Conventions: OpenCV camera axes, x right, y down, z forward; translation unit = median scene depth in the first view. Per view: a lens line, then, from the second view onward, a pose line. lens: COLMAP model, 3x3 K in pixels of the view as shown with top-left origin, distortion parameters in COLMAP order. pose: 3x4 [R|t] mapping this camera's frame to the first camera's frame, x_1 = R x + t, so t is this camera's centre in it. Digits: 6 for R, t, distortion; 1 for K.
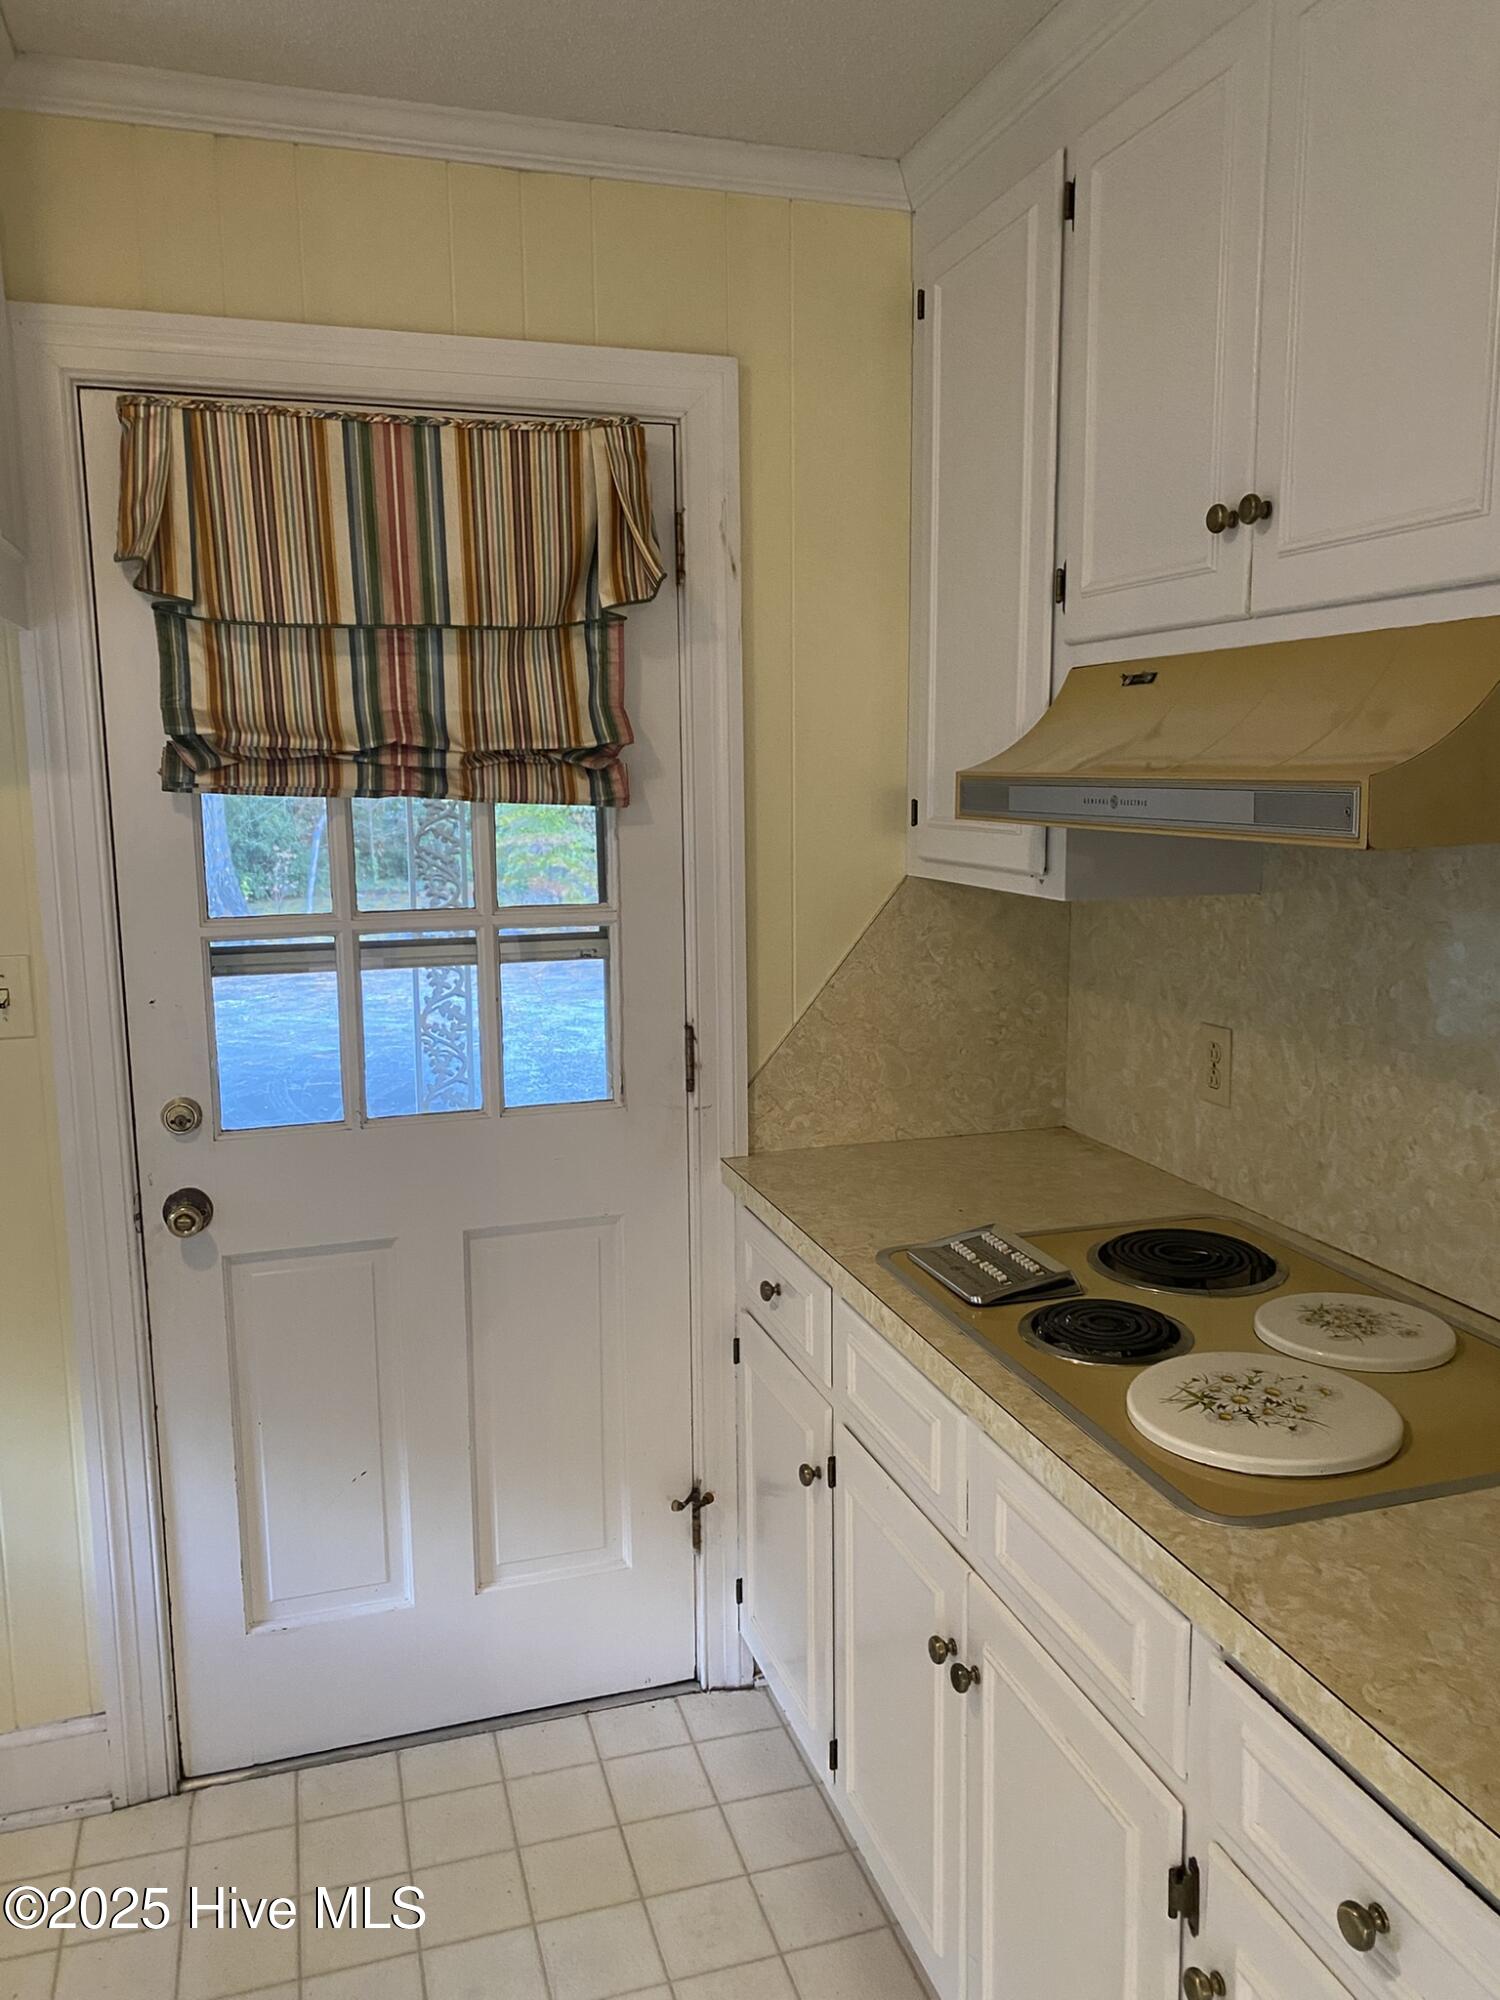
lens RADIAL K [[1469.1, 0, 750.0], [0, 1469.1, 1000.0], [0, 0, 1]] dist [0.007101, -0.004383]
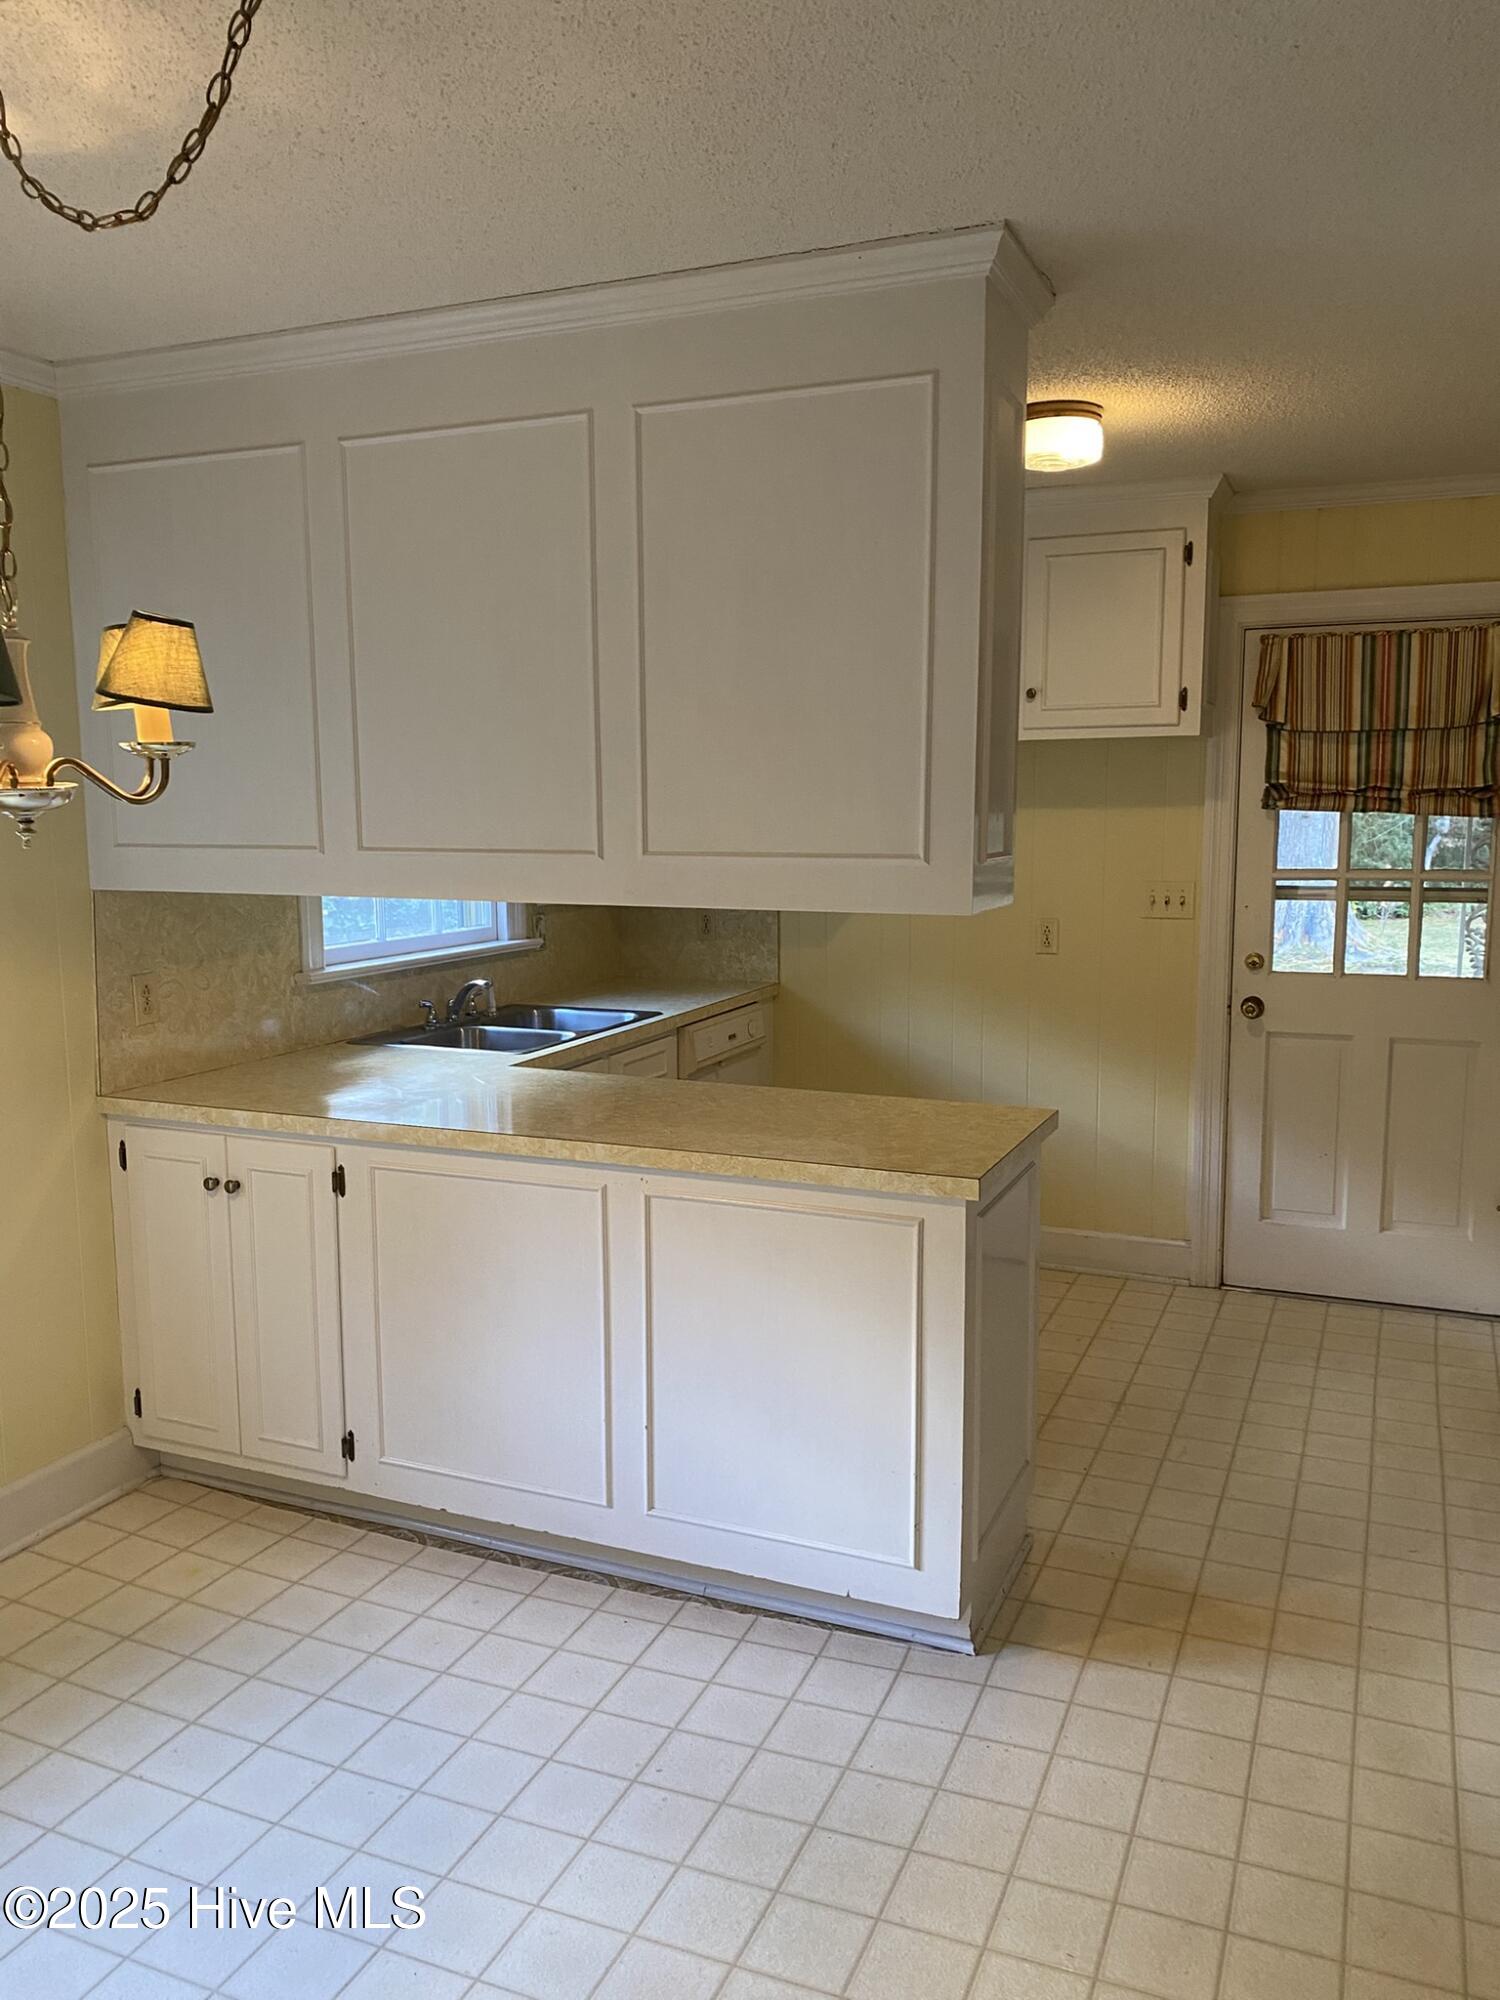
lens RADIAL K [[1469.1, 0, 750.0], [0, 1469.1, 1000.0], [0, 0, 1]] dist [0.007101, -0.004383]
pose [[0.761640, 0.087336, -0.642088, 0.441629], [-0.097146, 0.995067, 0.020114, 0.167619], [0.640677, 0.047057, 0.766367, -1.128667]]
